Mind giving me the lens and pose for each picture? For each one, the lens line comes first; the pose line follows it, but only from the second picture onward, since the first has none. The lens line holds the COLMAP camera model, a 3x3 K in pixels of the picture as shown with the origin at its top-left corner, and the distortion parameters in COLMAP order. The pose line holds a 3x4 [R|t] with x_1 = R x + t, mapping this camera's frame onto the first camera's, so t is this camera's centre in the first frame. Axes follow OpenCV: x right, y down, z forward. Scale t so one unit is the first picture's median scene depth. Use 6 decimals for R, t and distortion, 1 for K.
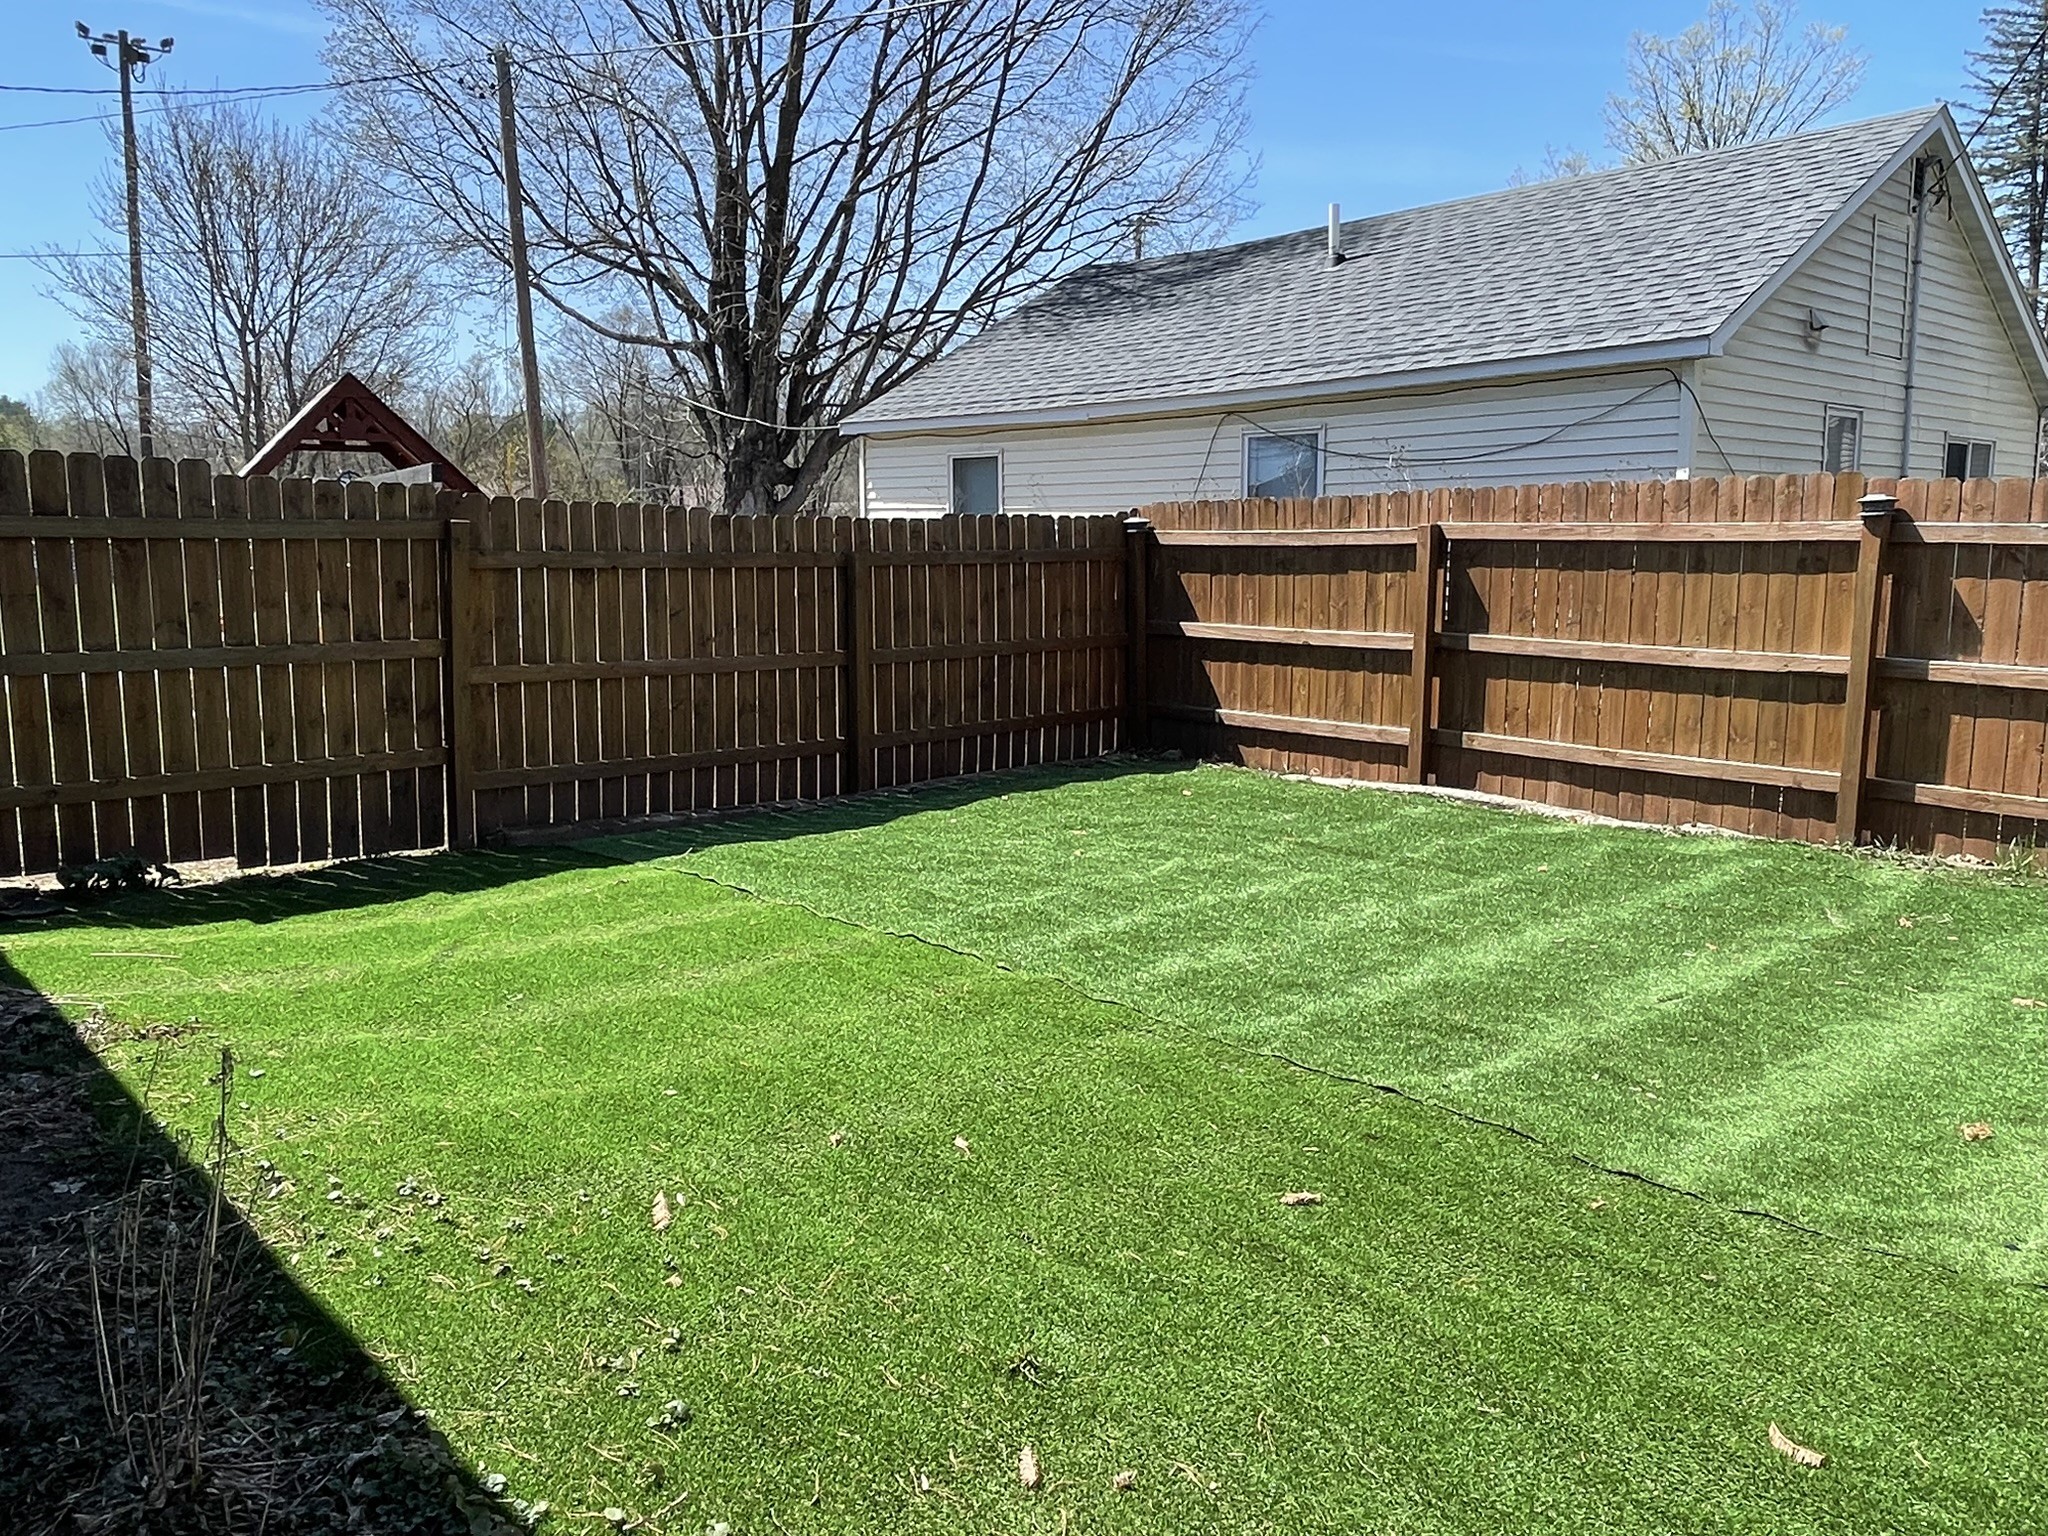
lens RADIAL K [[1539.3, 0, 1027.1], [0, 1539.3, 769.3], [0, 0, 1]] dist [-0.009554, 0.003478]
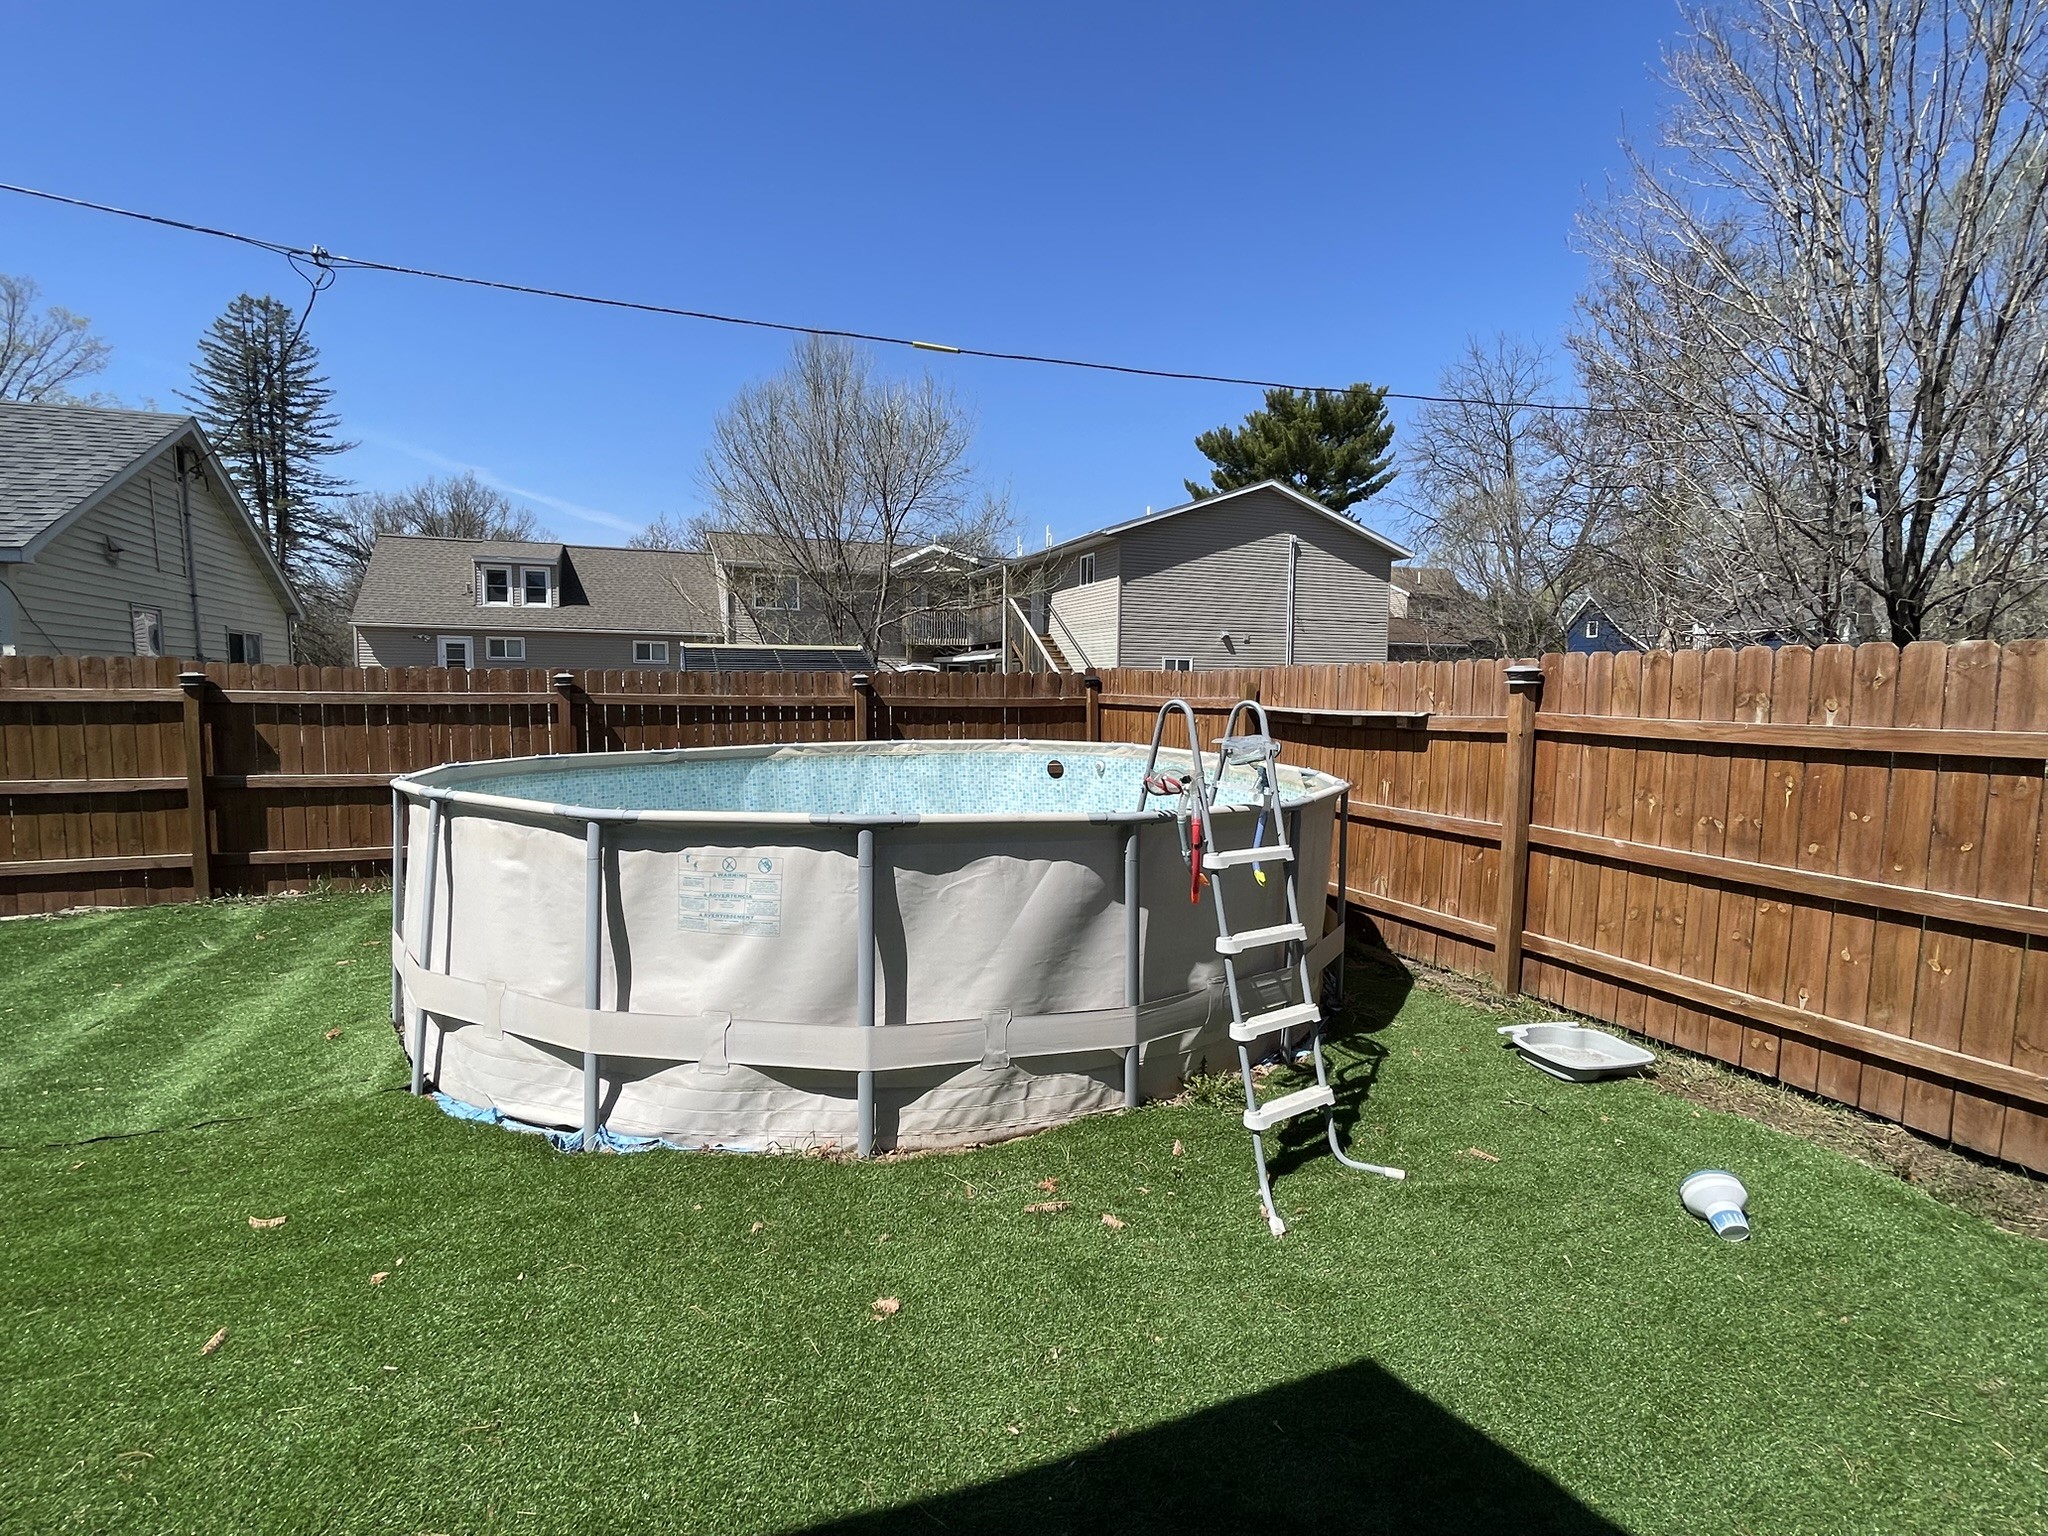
lens RADIAL K [[934.3, 0, 1034.5], [0, 934.3, 773.1], [0, 0, 1]] dist [-0.000954, -0.001630]
pose [[0.317316, -0.078440, 0.945070, -0.069795], [0.132537, 0.990461, 0.037706, -0.000602], [-0.939013, 0.113291, 0.324685, -0.088297]]
